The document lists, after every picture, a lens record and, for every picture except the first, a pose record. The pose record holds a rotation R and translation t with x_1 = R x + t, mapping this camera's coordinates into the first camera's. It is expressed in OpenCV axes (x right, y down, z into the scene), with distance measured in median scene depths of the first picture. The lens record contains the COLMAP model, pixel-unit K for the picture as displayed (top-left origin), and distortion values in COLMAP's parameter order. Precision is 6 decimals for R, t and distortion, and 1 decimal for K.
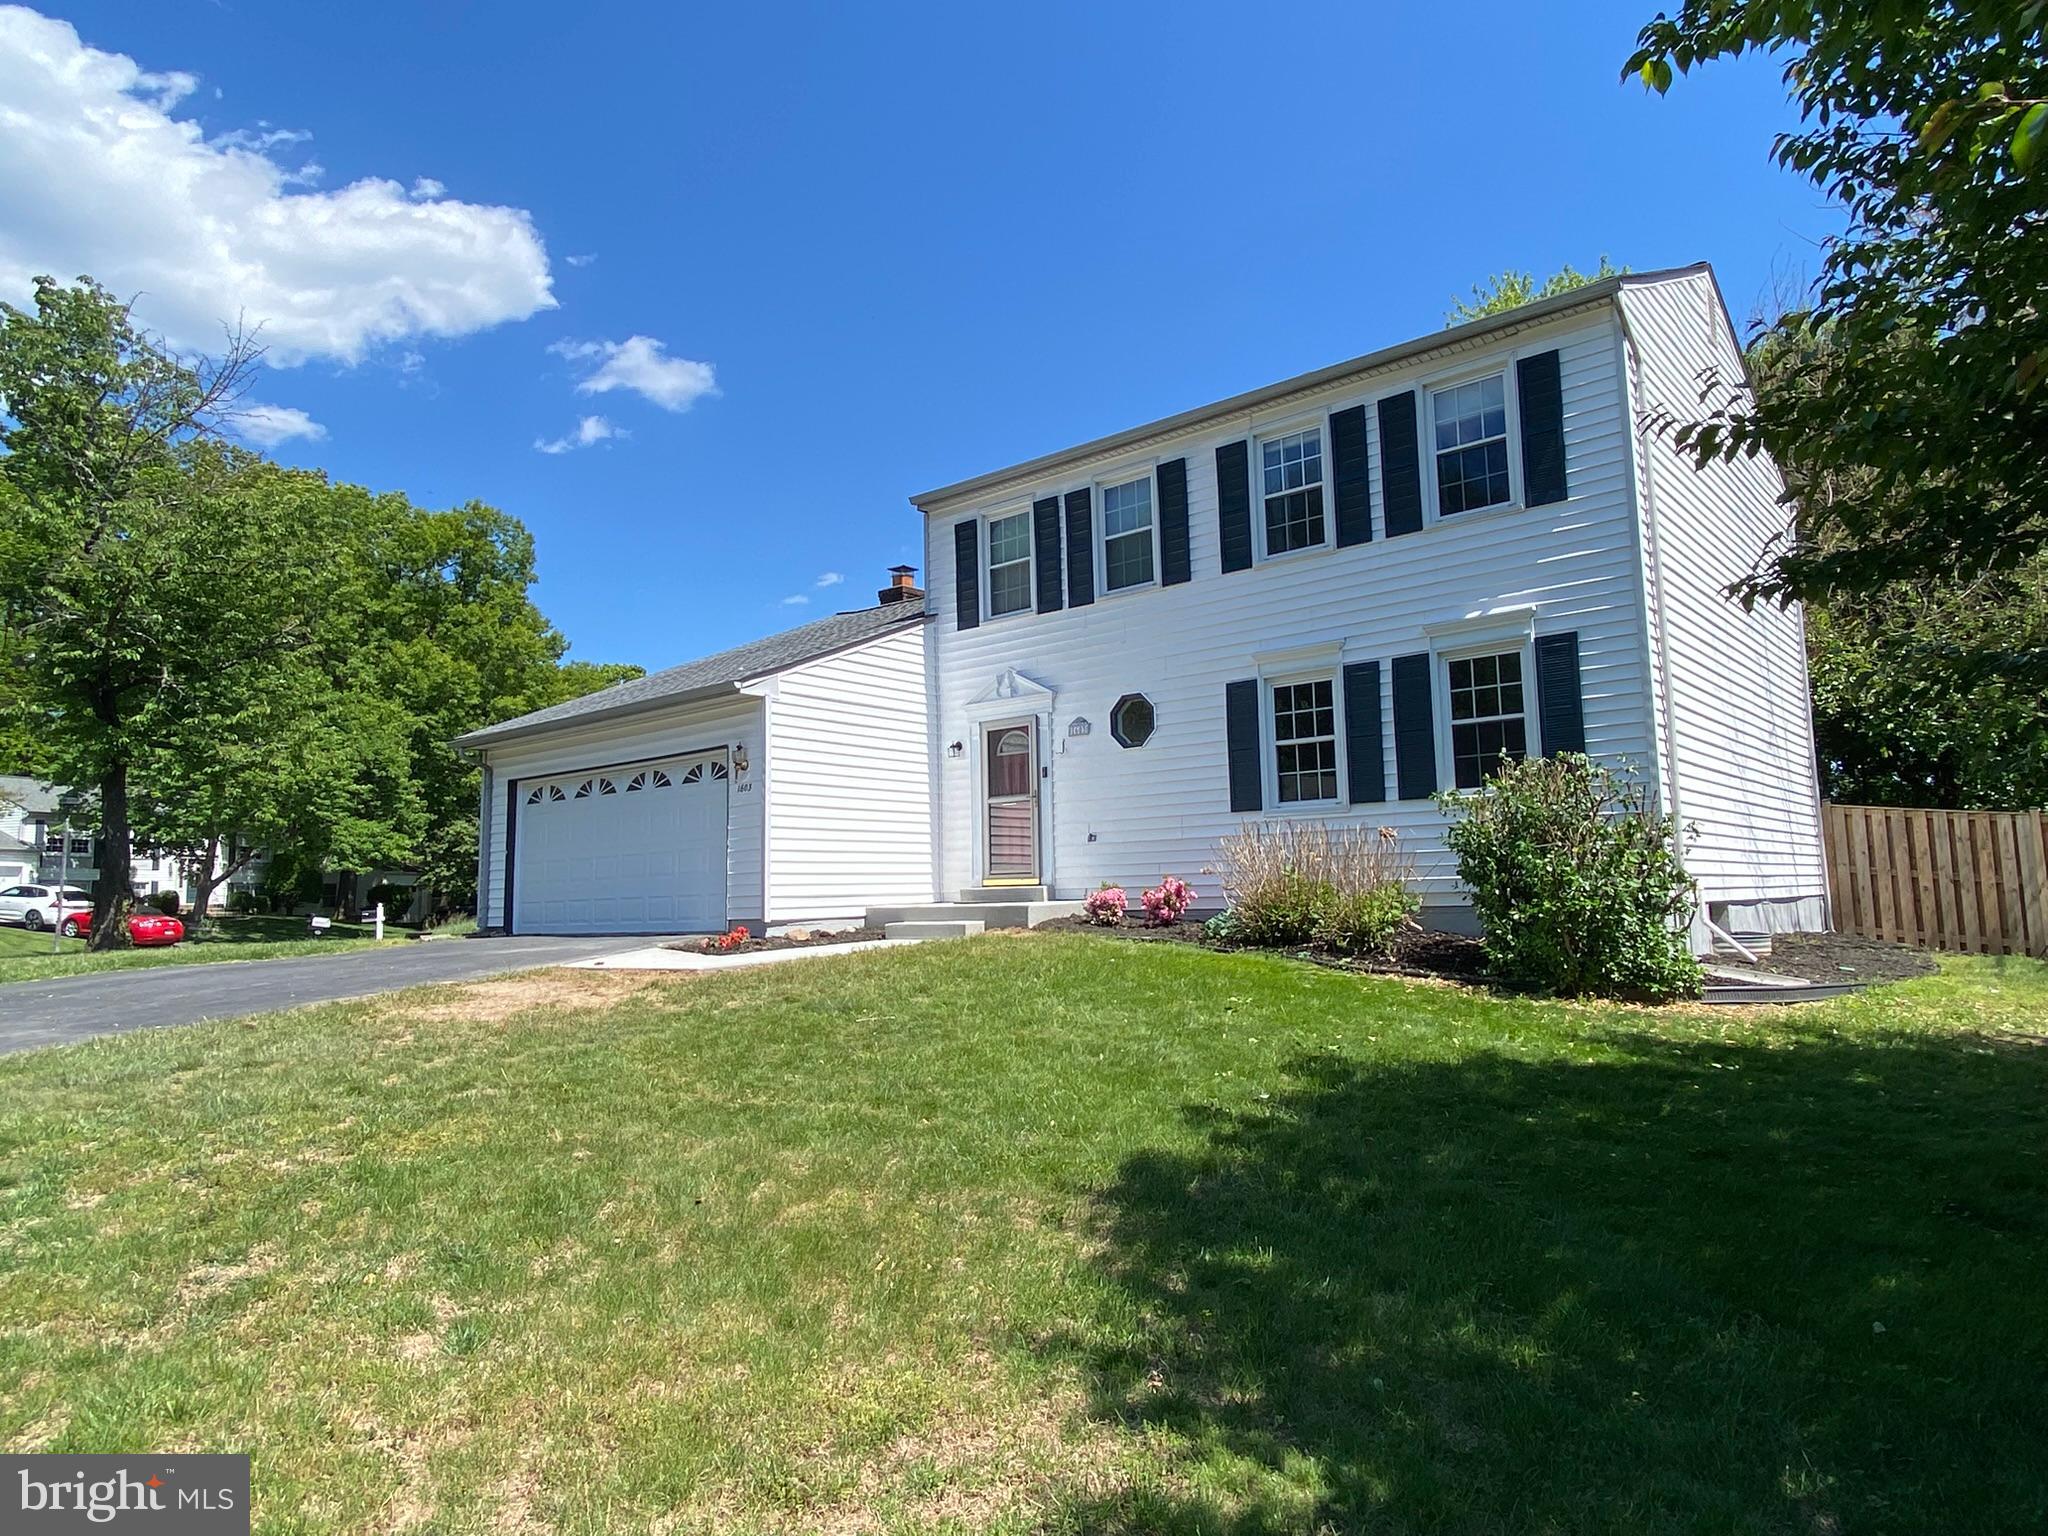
lens RADIAL K [[1227.5, 0, 1024.0], [0, 1227.5, 768.0], [0, 0, 1]] dist [0.034339, -0.000176]
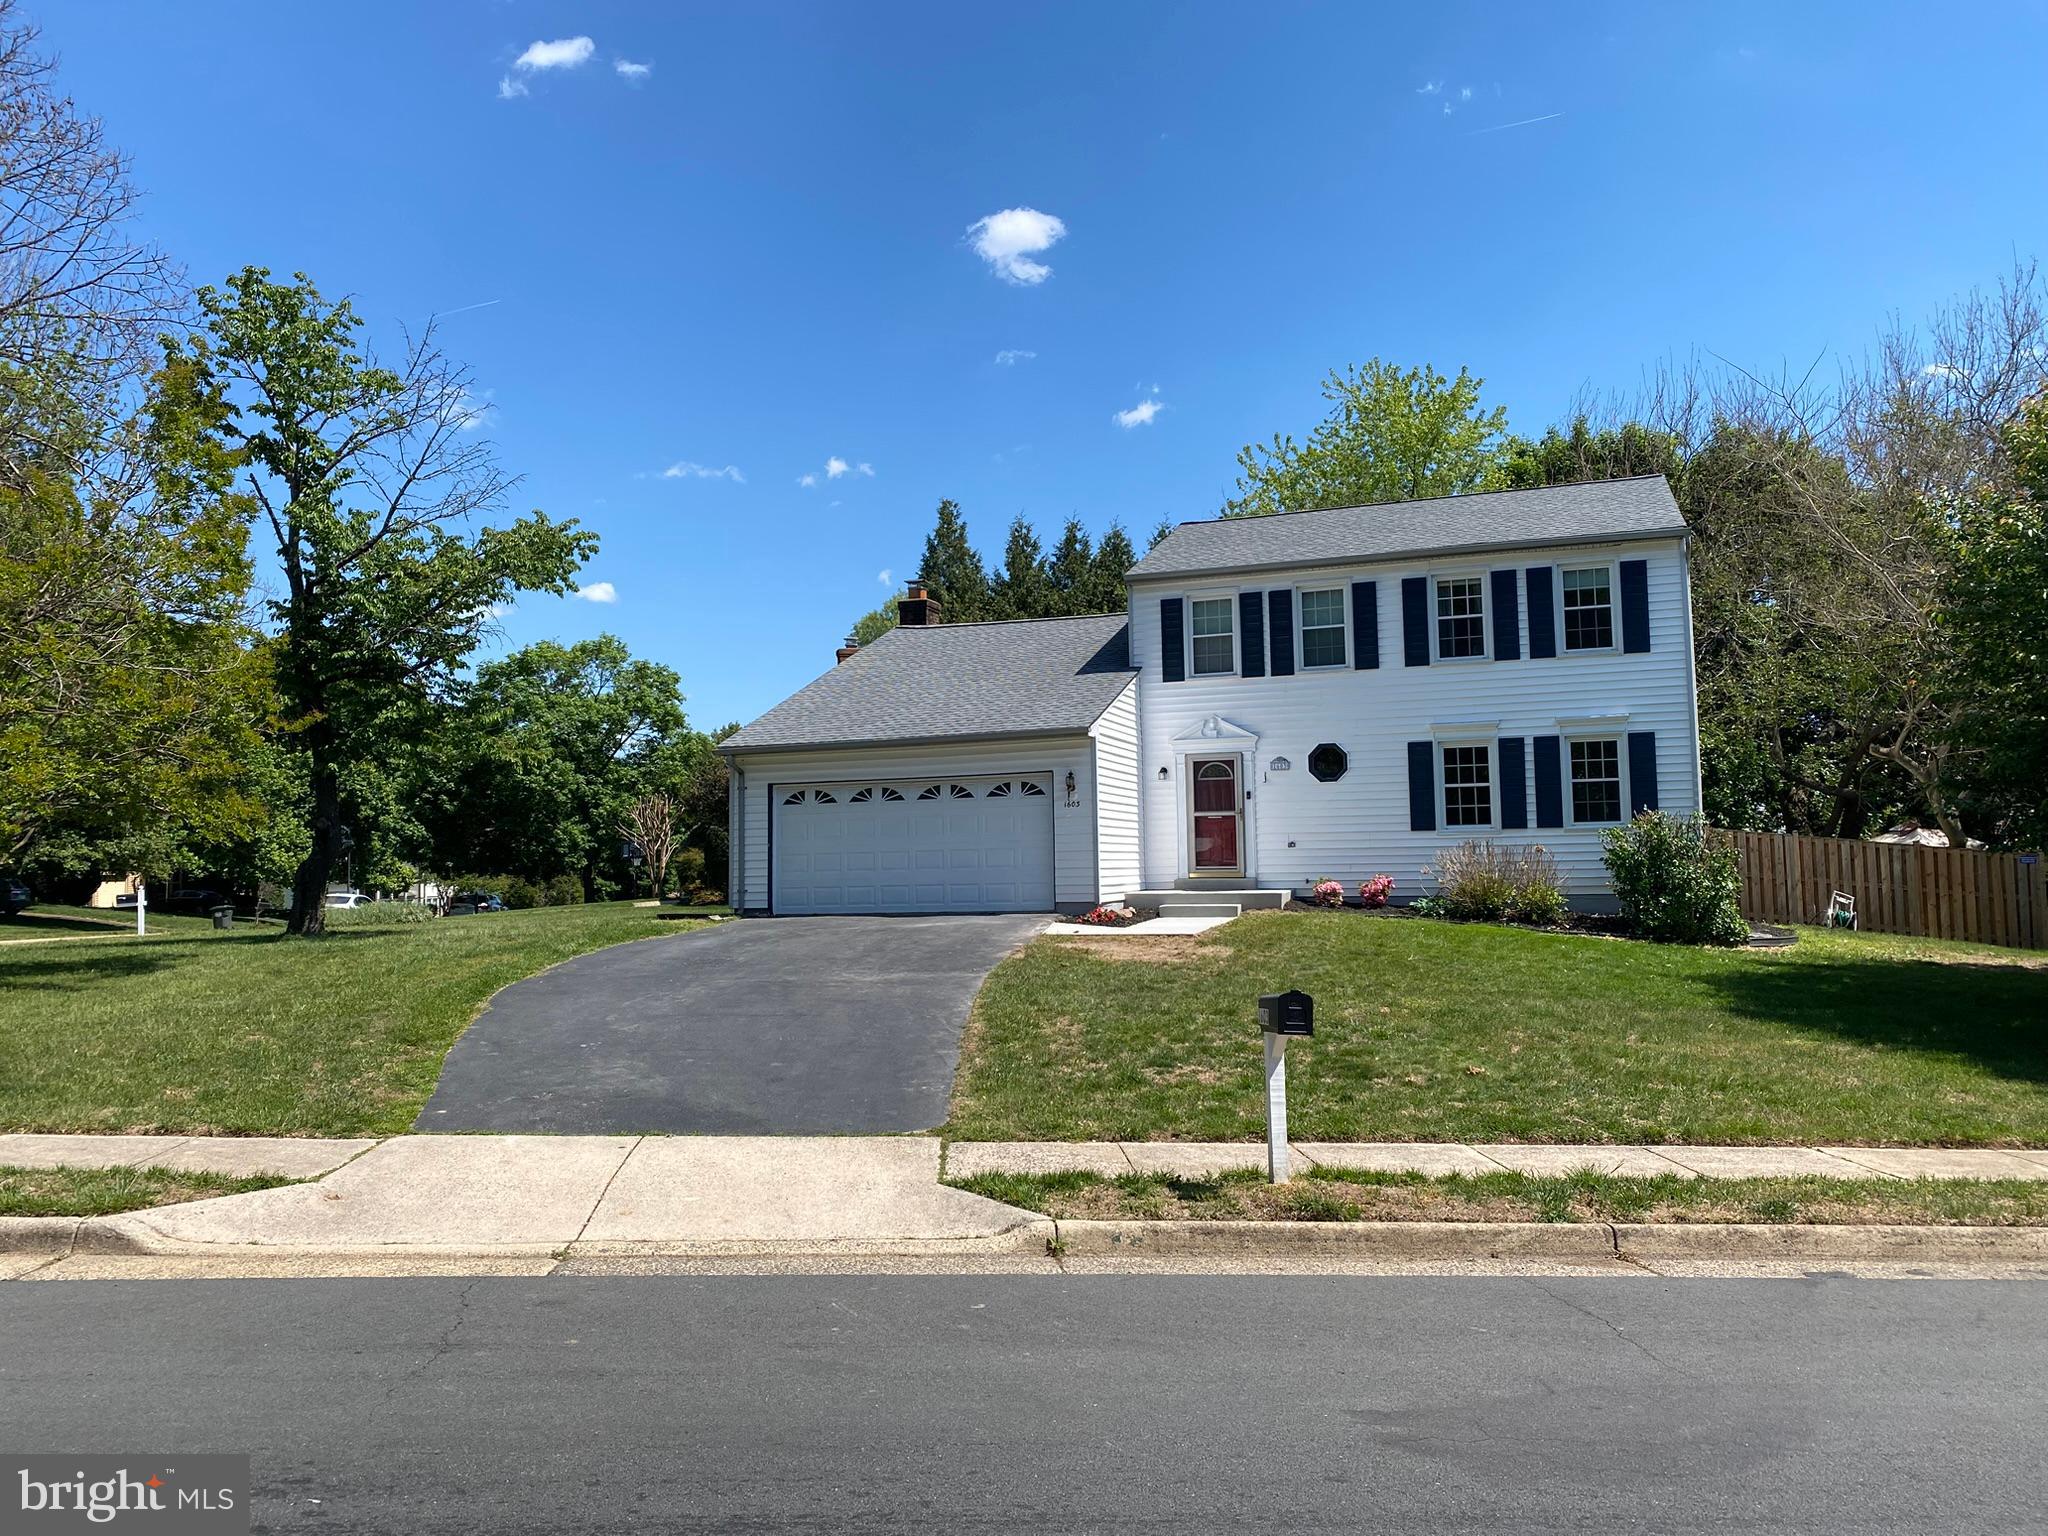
lens RADIAL K [[1513.2, 0, 955.8], [0, 1513.2, 758.0], [0, 0, 1]] dist [0.027881, -0.098486]
pose [[0.954112, 0.030524, 0.297892, -0.912335], [-0.038262, 0.999064, 0.020181, -0.068105], [-0.296997, -0.030653, 0.954386, -0.582586]]
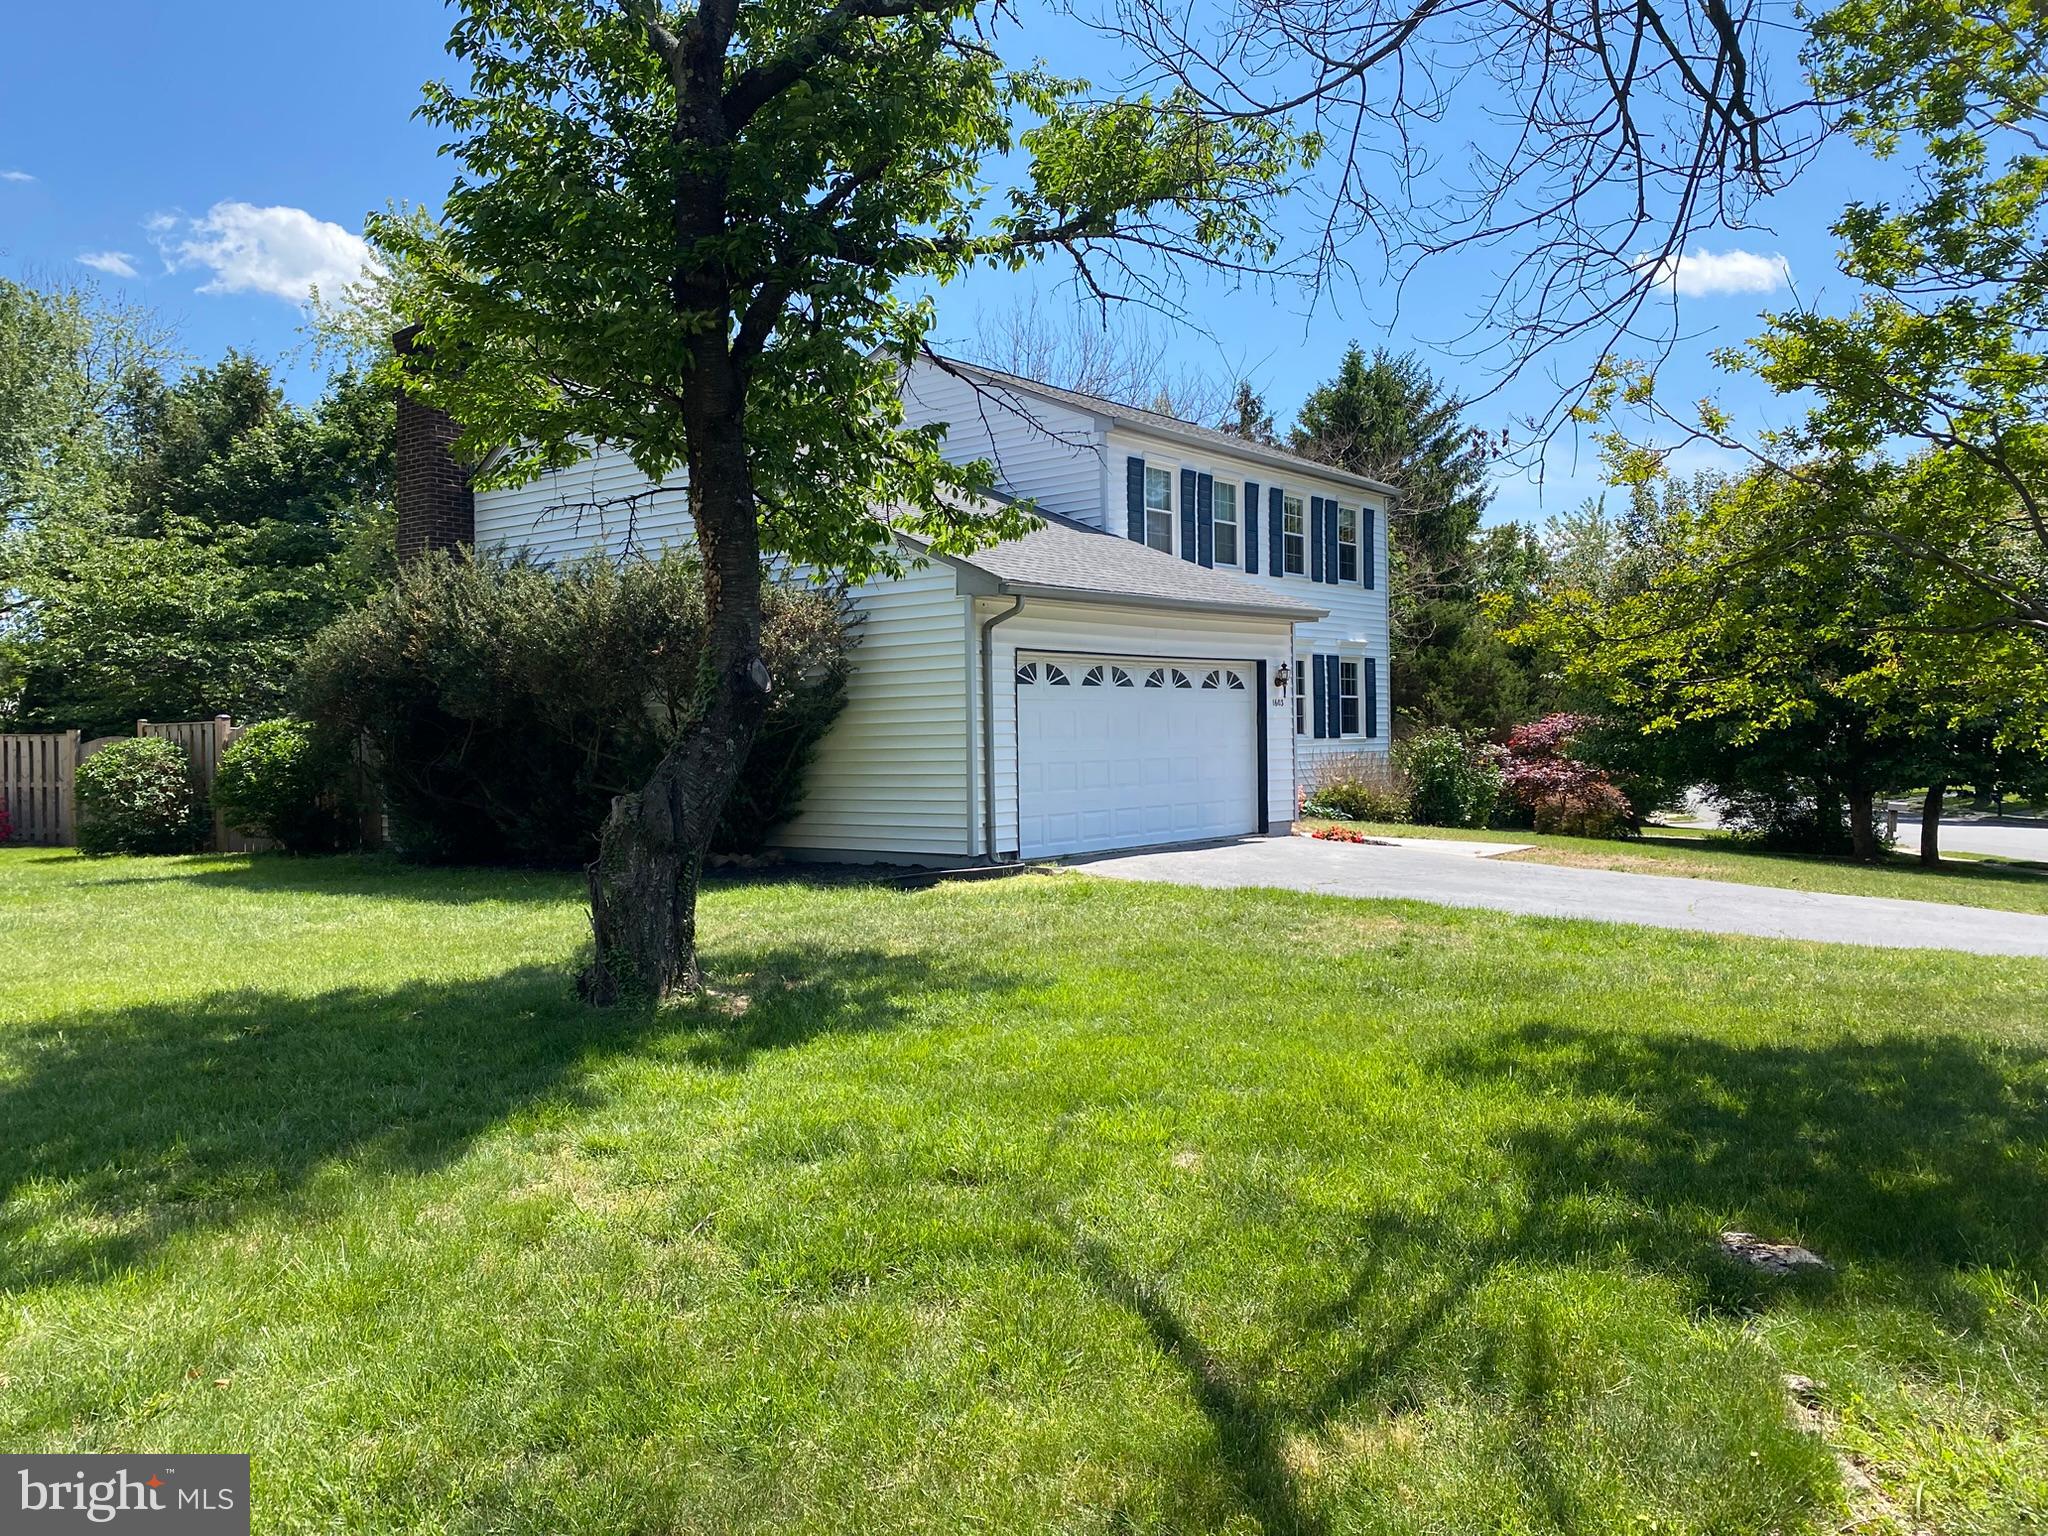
lens RADIAL K [[1536.2, 0, 1024.0], [0, 1536.2, 768.0], [0, 0, 1]] dist [0.176491, 0.000340]
pose [[-0.015660, 0.005463, 0.999862, -1.742687], [-0.087774, 0.996117, -0.006818, 0.112681], [-0.996017, -0.087869, -0.015120, 1.348613]]
